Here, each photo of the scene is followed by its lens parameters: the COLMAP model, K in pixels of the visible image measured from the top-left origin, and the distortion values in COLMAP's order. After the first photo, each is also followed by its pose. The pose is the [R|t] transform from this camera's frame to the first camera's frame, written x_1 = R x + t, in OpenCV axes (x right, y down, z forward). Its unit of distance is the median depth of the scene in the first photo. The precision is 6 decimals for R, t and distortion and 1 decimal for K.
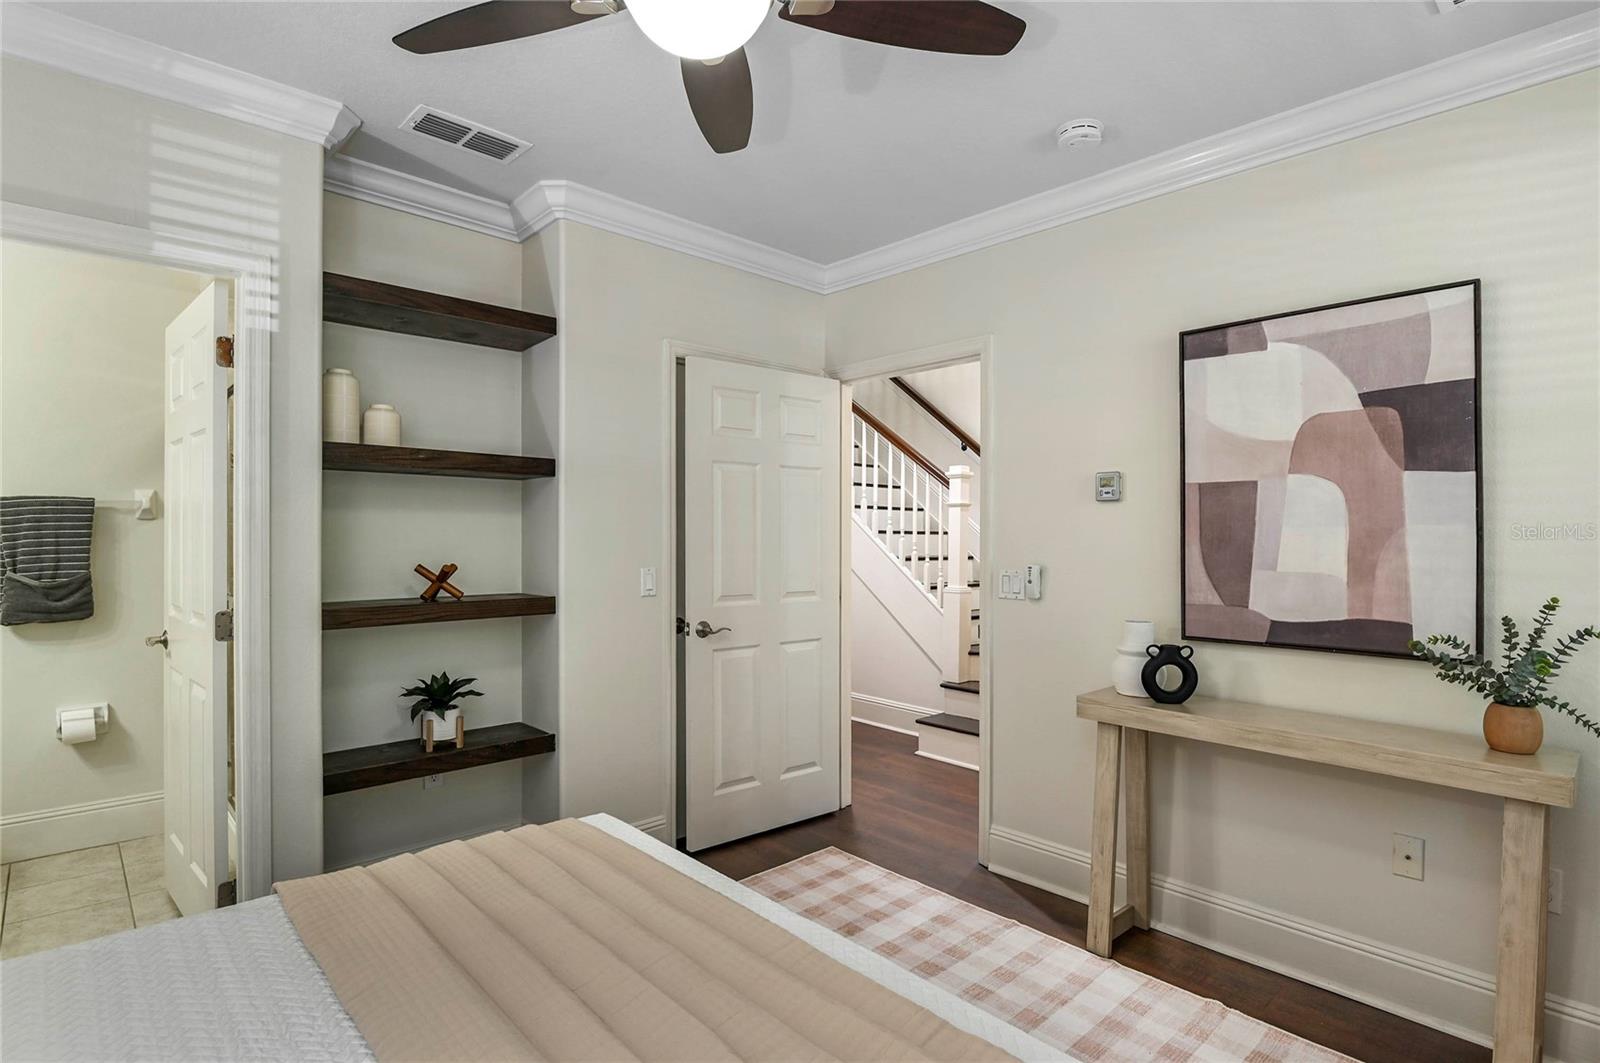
lens RADIAL K [[802.8, 0, 799.2], [0, 802.8, 531.7], [0, 0, 1]] dist [-0.019232, -0.000534]
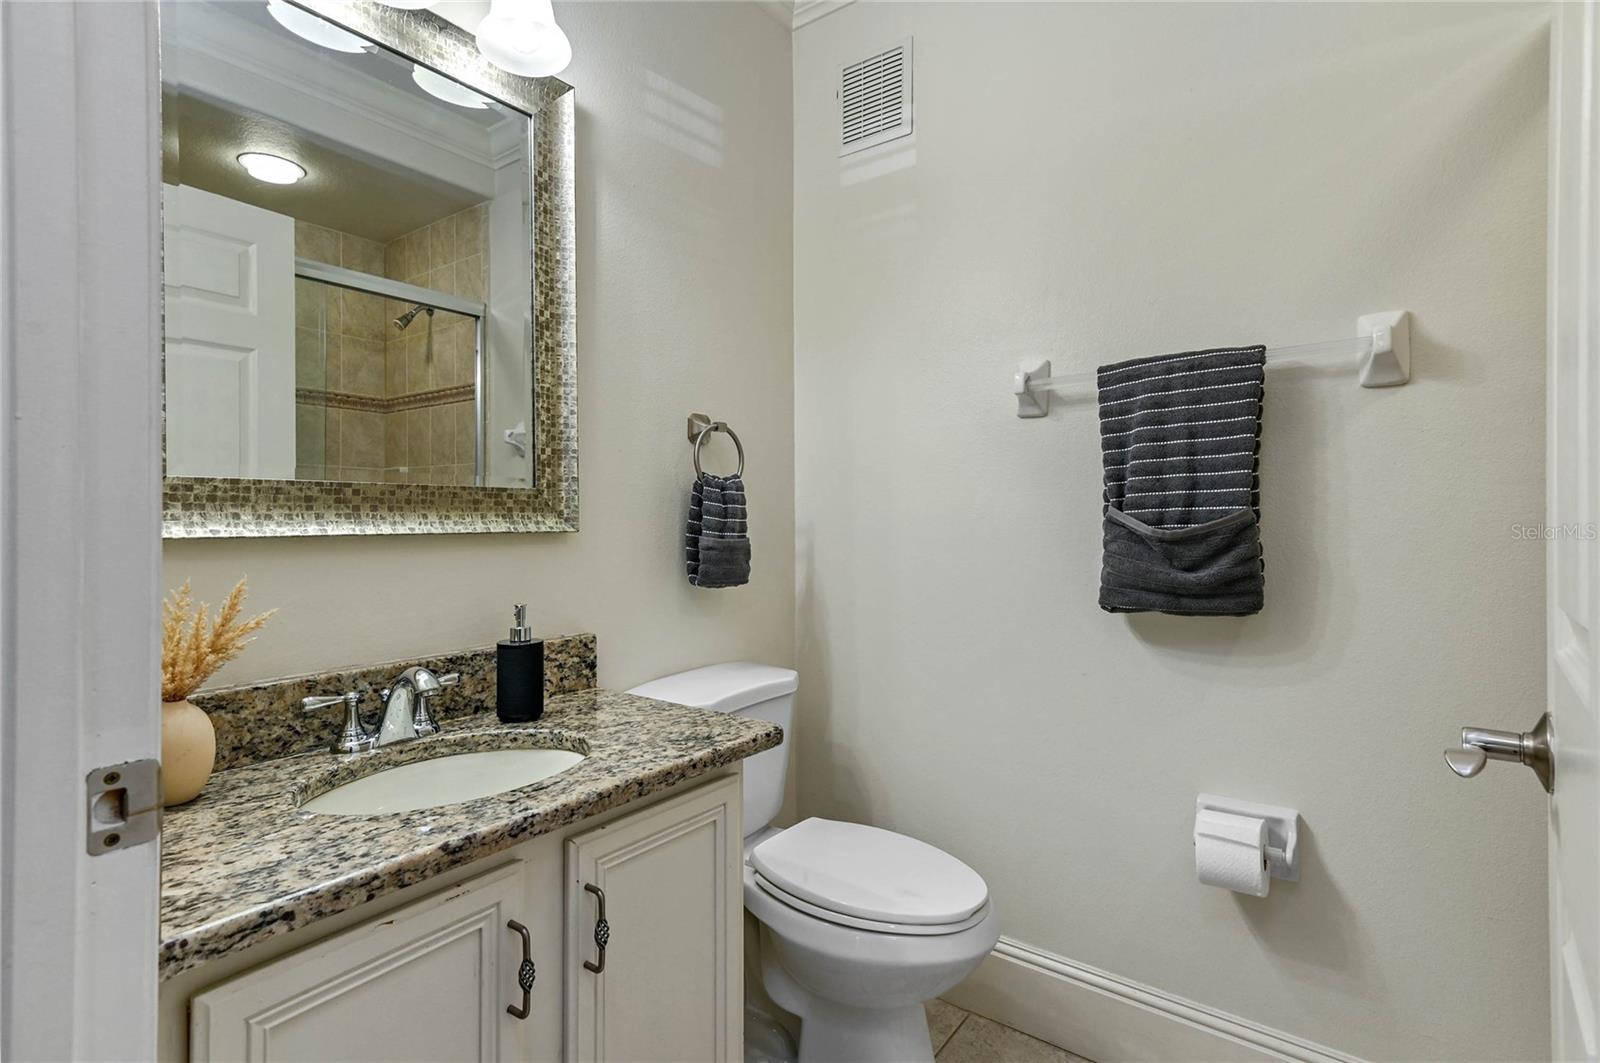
lens RADIAL K [[777.7, 0, 810.2], [0, 777.7, 524.2], [0, 0, 1]] dist [0.024456, -0.003323]
pose [[0.187380, -0.000765, -0.982287, -0.517138], [0.007771, 0.999970, 0.000704, 0.057267], [0.982257, -0.007765, 0.187380, 0.679774]]
